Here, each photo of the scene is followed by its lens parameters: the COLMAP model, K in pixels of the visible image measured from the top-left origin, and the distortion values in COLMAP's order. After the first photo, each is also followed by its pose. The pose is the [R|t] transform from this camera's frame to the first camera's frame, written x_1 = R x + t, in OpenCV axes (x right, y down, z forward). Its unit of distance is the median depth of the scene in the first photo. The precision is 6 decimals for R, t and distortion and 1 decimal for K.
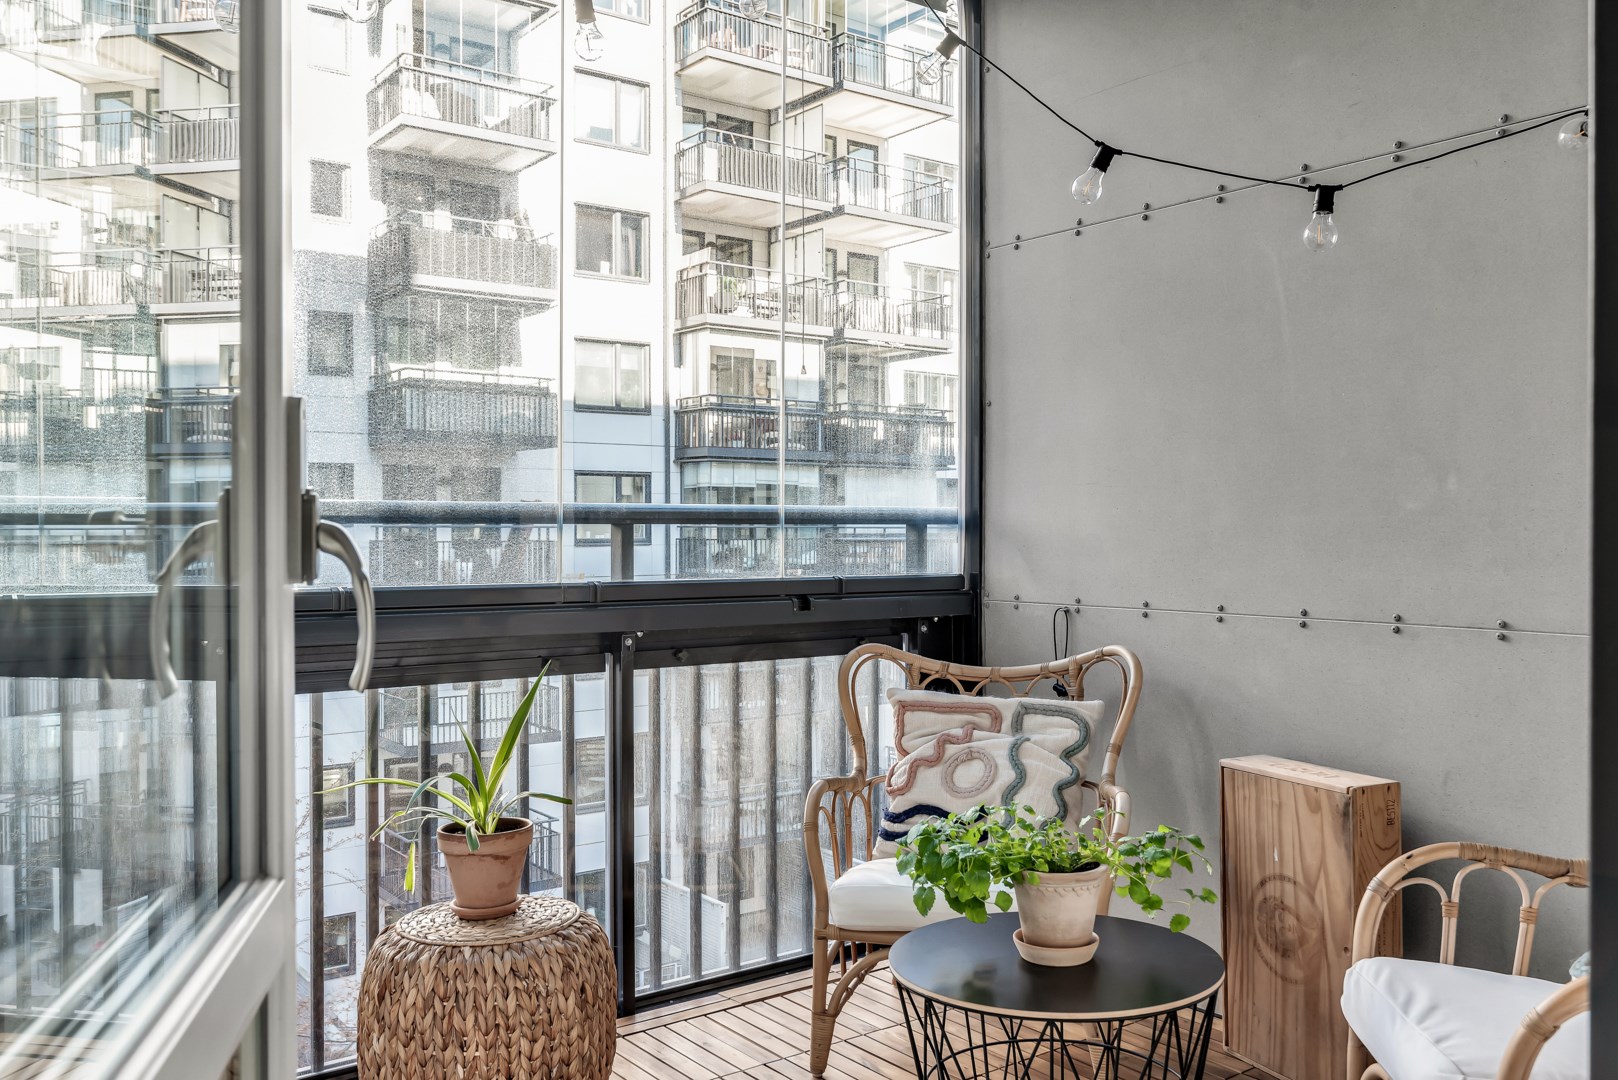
lens RADIAL K [[1276.0, 0, 805.8], [0, 1276.0, 526.9], [0, 0, 1]] dist [0.019004, -0.015546]
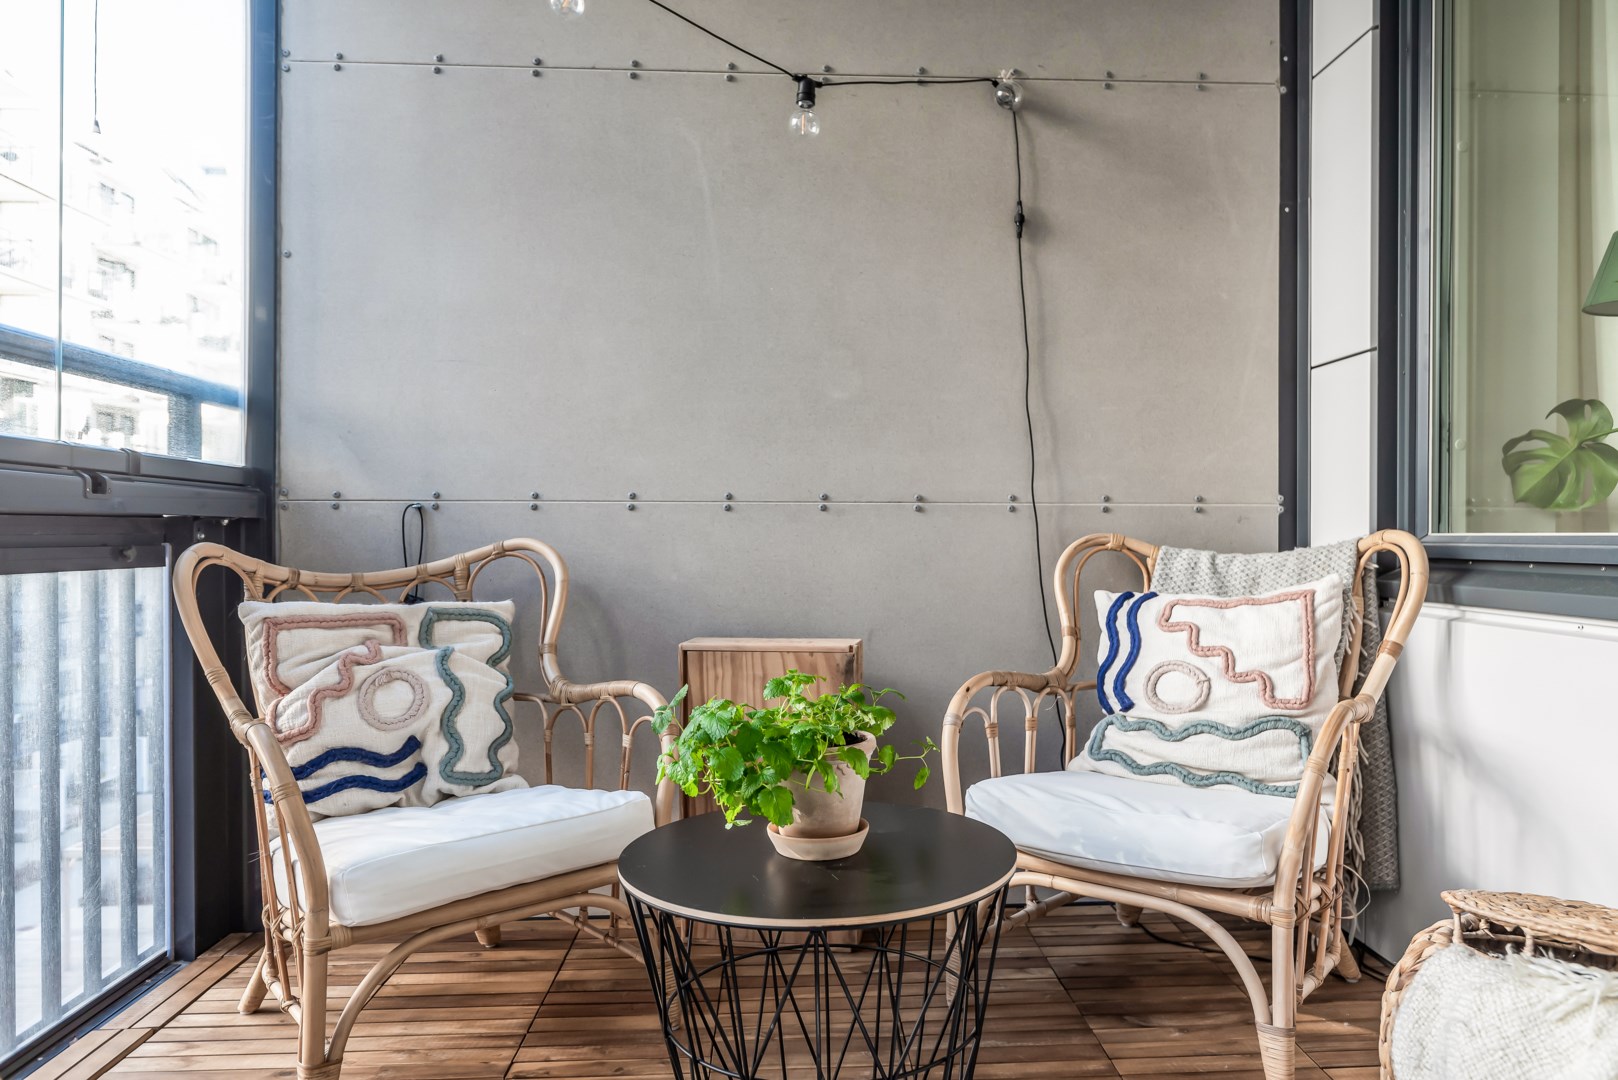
lens RADIAL K [[1081.9, 0, 823.8], [0, 1081.9, 528.5], [0, 0, 1]] dist [-0.001968, -0.000181]
pose [[0.572965, 0.007488, 0.819546, -0.261023], [-0.012522, 0.999922, -0.000382, 0.085374], [-0.819484, -0.010043, 0.573014, 0.403826]]
